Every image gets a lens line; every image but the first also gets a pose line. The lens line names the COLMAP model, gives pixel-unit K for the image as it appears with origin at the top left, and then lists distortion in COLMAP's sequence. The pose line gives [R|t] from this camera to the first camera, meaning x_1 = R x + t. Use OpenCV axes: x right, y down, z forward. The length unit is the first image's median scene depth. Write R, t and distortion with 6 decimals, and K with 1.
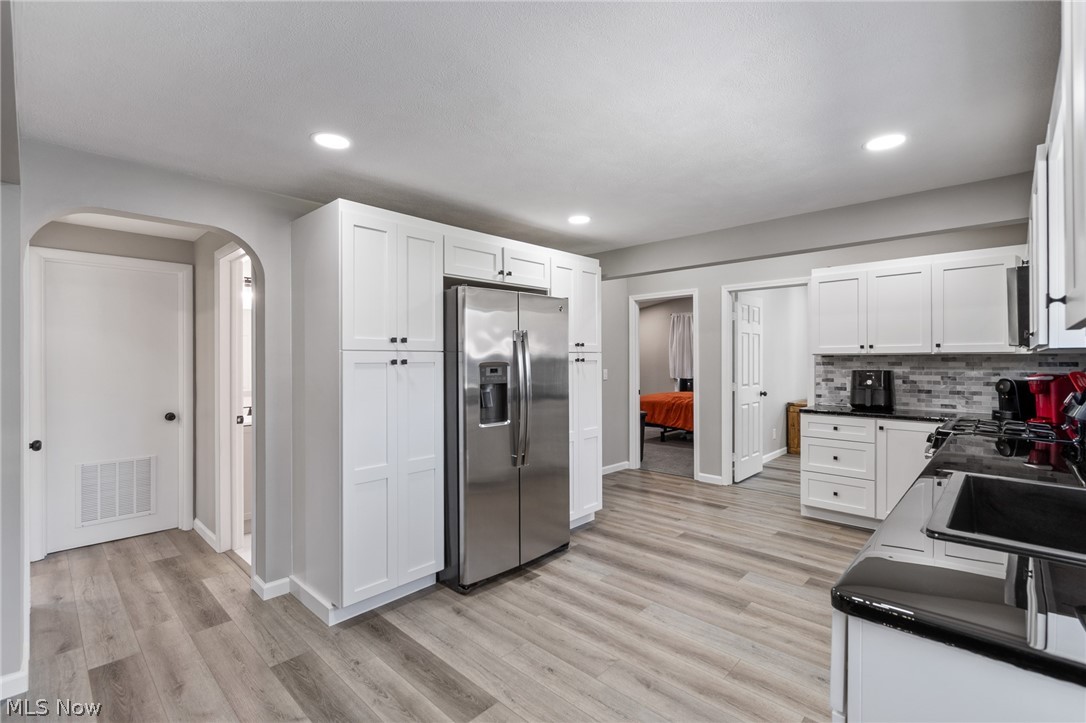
lens RADIAL K [[488.9, 0, 543.0], [0, 488.9, 361.5], [0, 0, 1]] dist [0.000284, -0.000094]
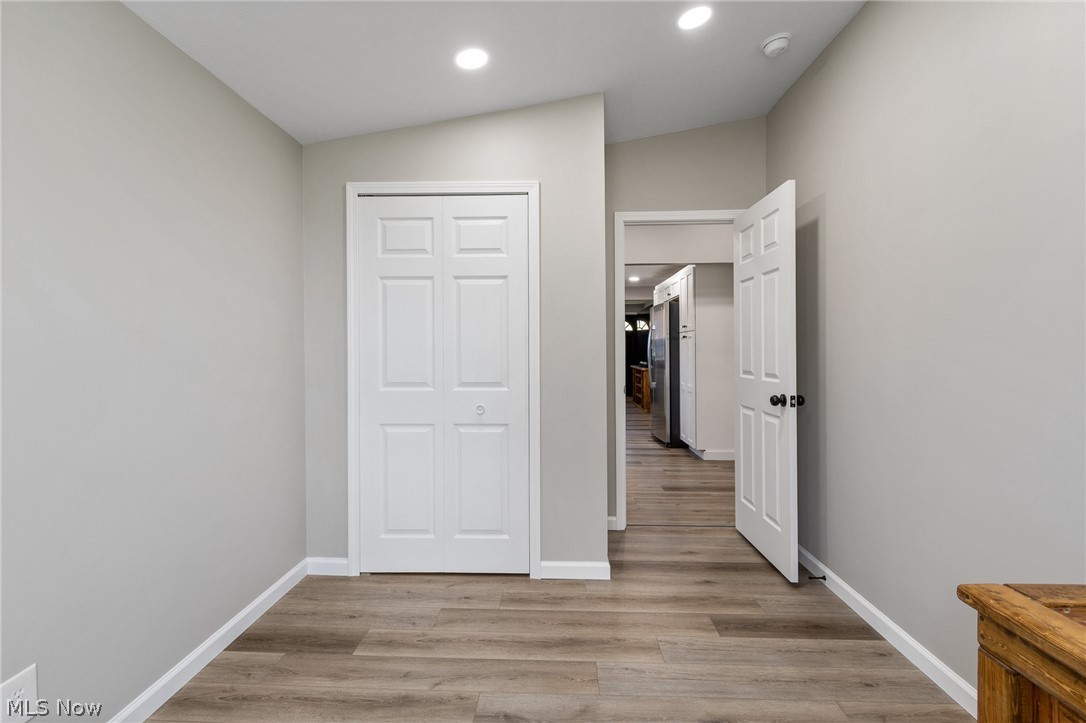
lens RADIAL K [[488.9, 0, 543.0], [0, 488.9, 361.5], [0, 0, 1]] dist [0.000284, -0.000094]
pose [[-0.745560, 0.022088, -0.666072, 1.381348], [0.003368, 0.999563, 0.029377, 0.027199], [0.666430, 0.019659, -0.745309, 1.815880]]
